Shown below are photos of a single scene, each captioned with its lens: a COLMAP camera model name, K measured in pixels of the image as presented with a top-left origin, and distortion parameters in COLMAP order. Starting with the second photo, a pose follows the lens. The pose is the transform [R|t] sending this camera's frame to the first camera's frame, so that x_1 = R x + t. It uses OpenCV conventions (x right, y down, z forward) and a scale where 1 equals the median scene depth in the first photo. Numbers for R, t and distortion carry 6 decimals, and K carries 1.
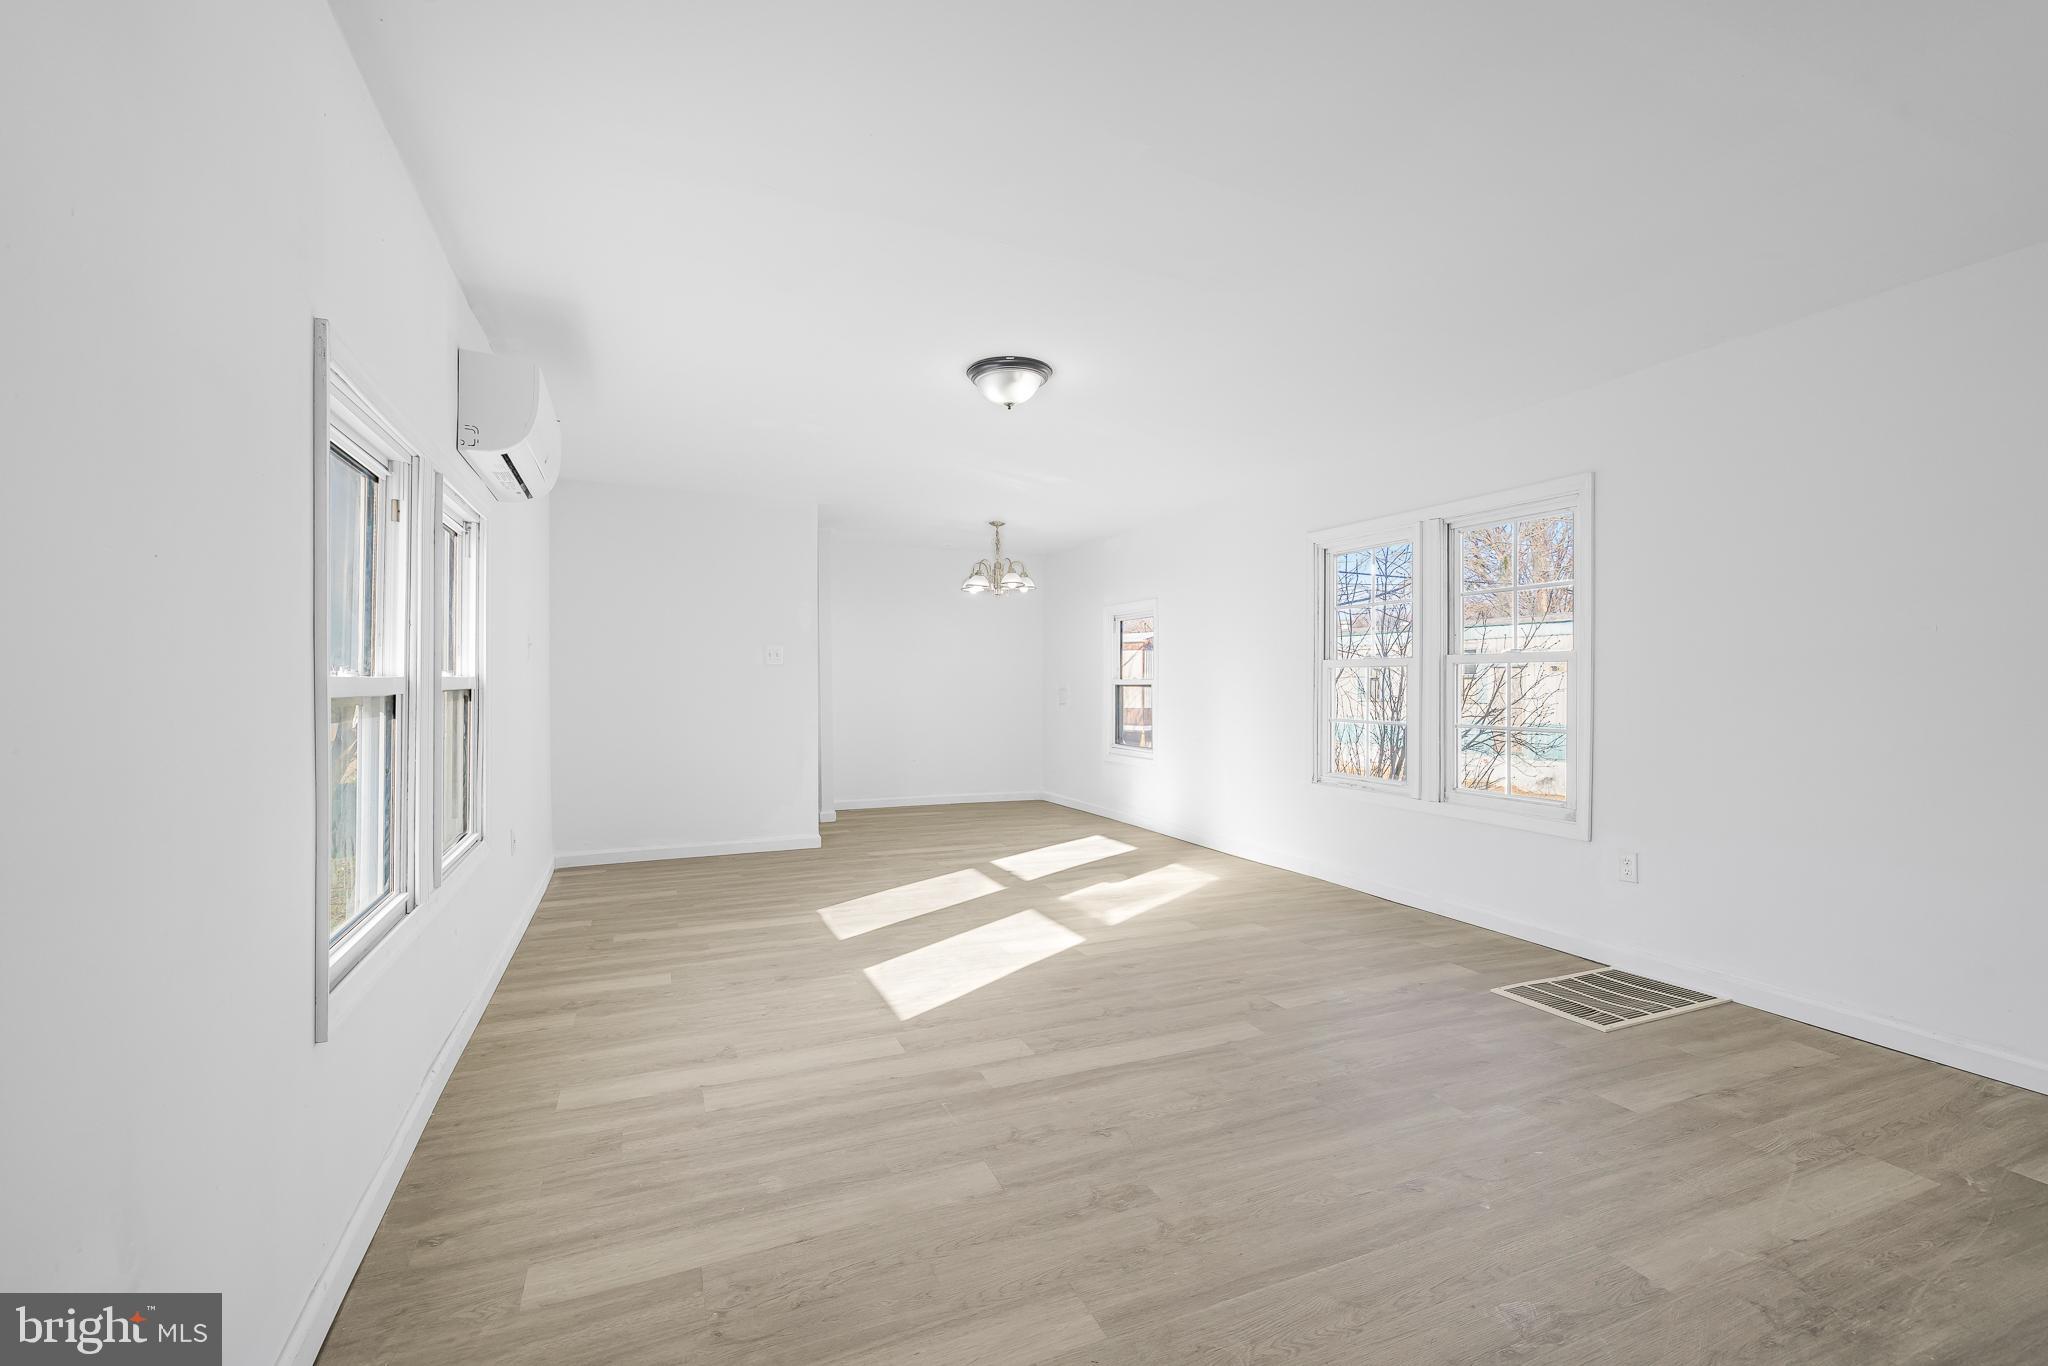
lens RADIAL K [[877.5, 0, 1024.0], [0, 877.5, 683.0], [0, 0, 1]] dist [0.000210, 0.000022]
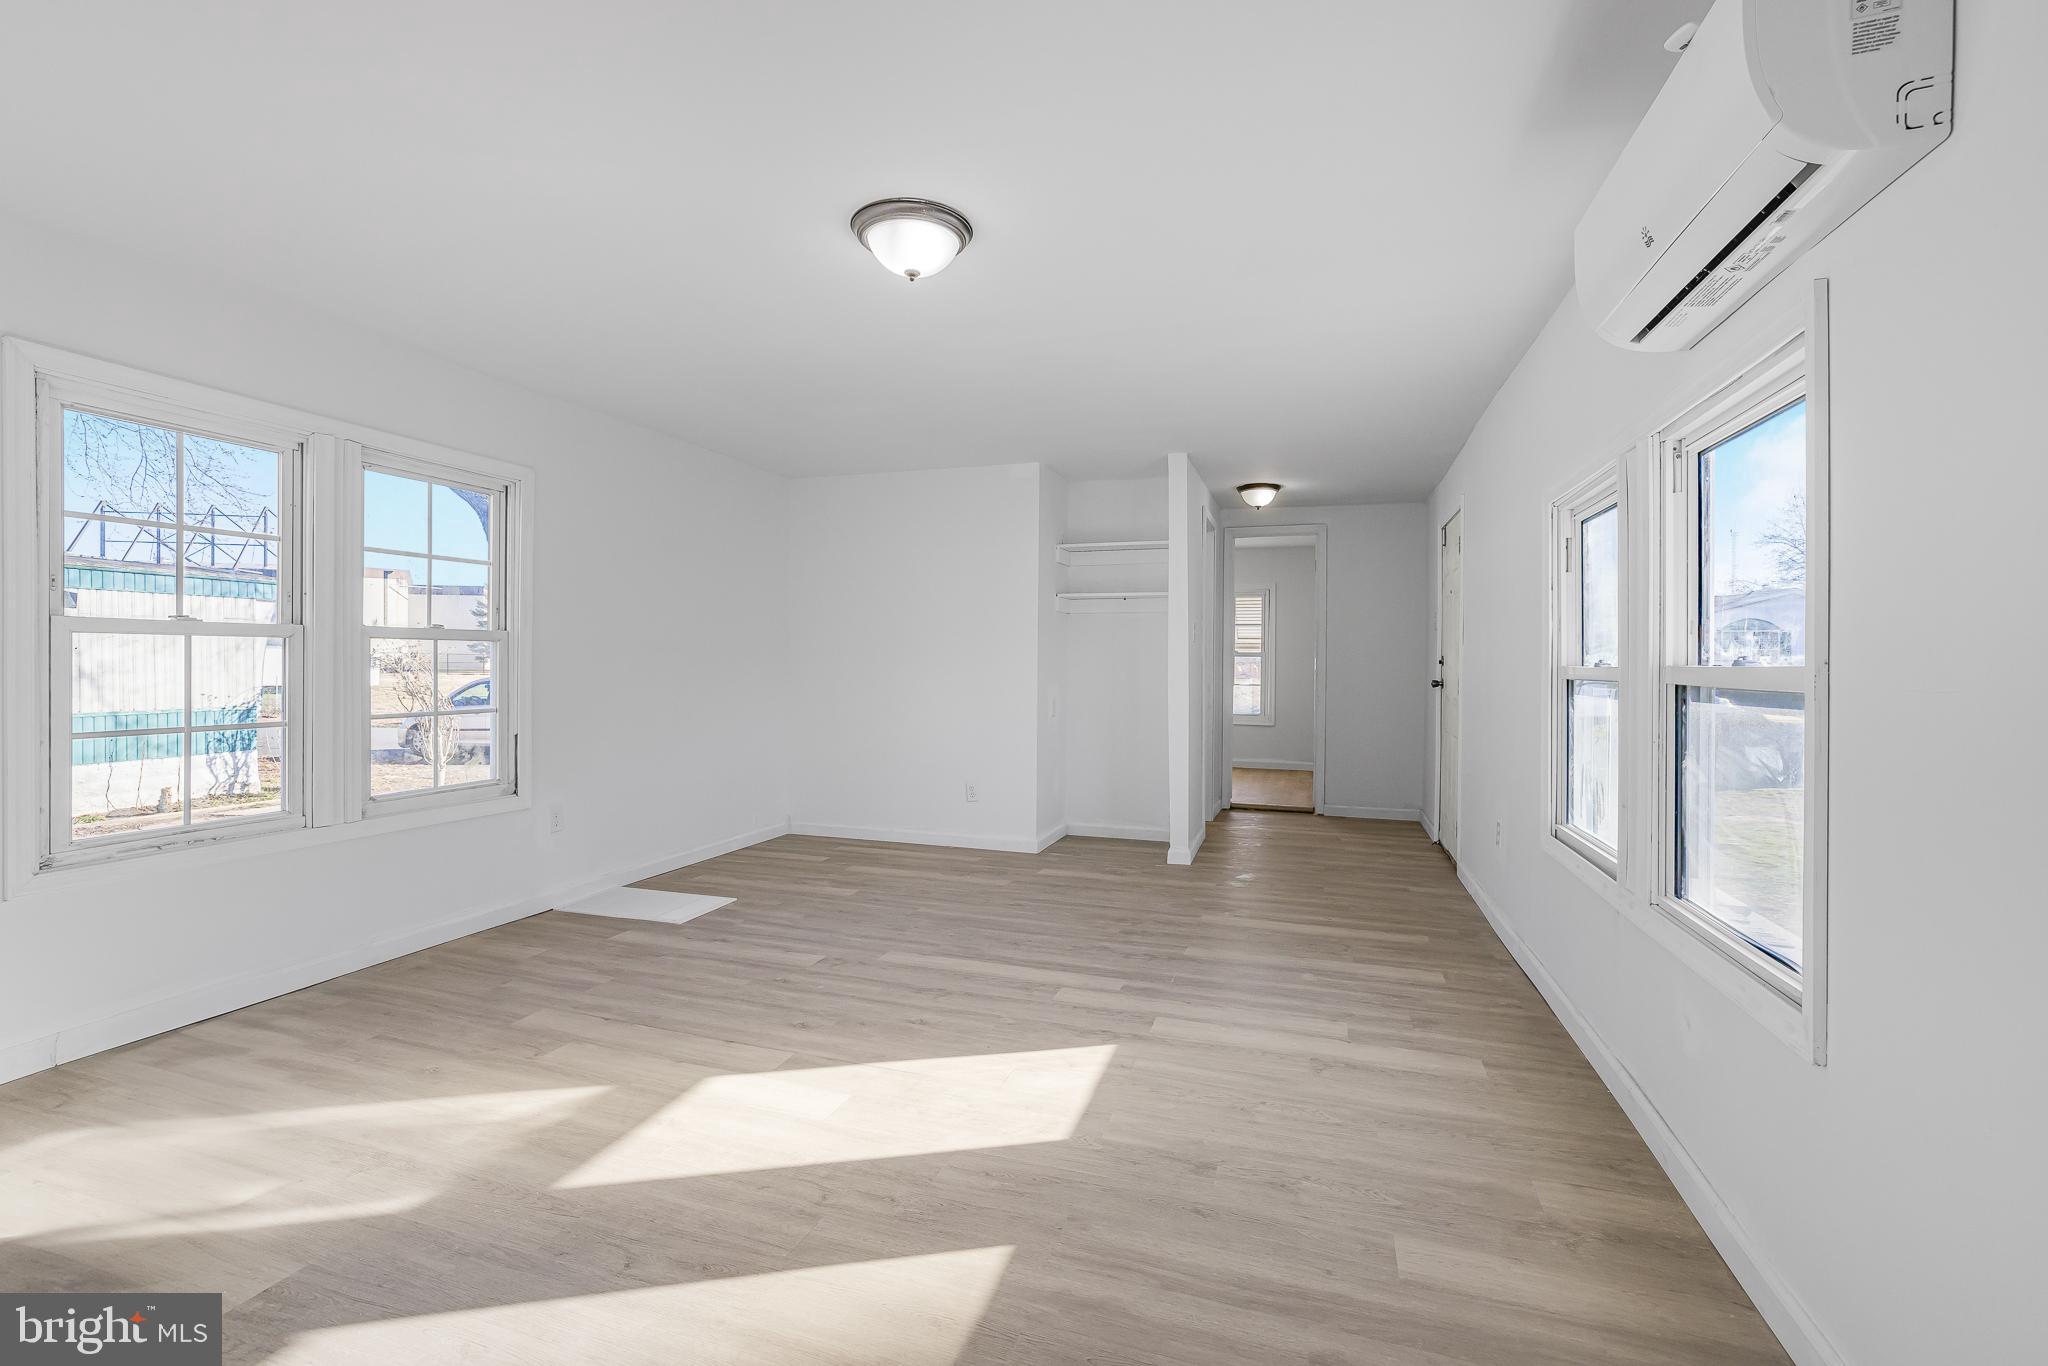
lens RADIAL K [[885.7, 0, 1011.3], [0, 885.7, 681.7], [0, 0, 1]] dist [-0.015895, 0.000129]
pose [[-0.738770, -0.020398, 0.673649, -0.572008], [-0.007056, 0.999721, 0.022534, -0.005547], [-0.673921, 0.011895, -0.738708, 1.518448]]
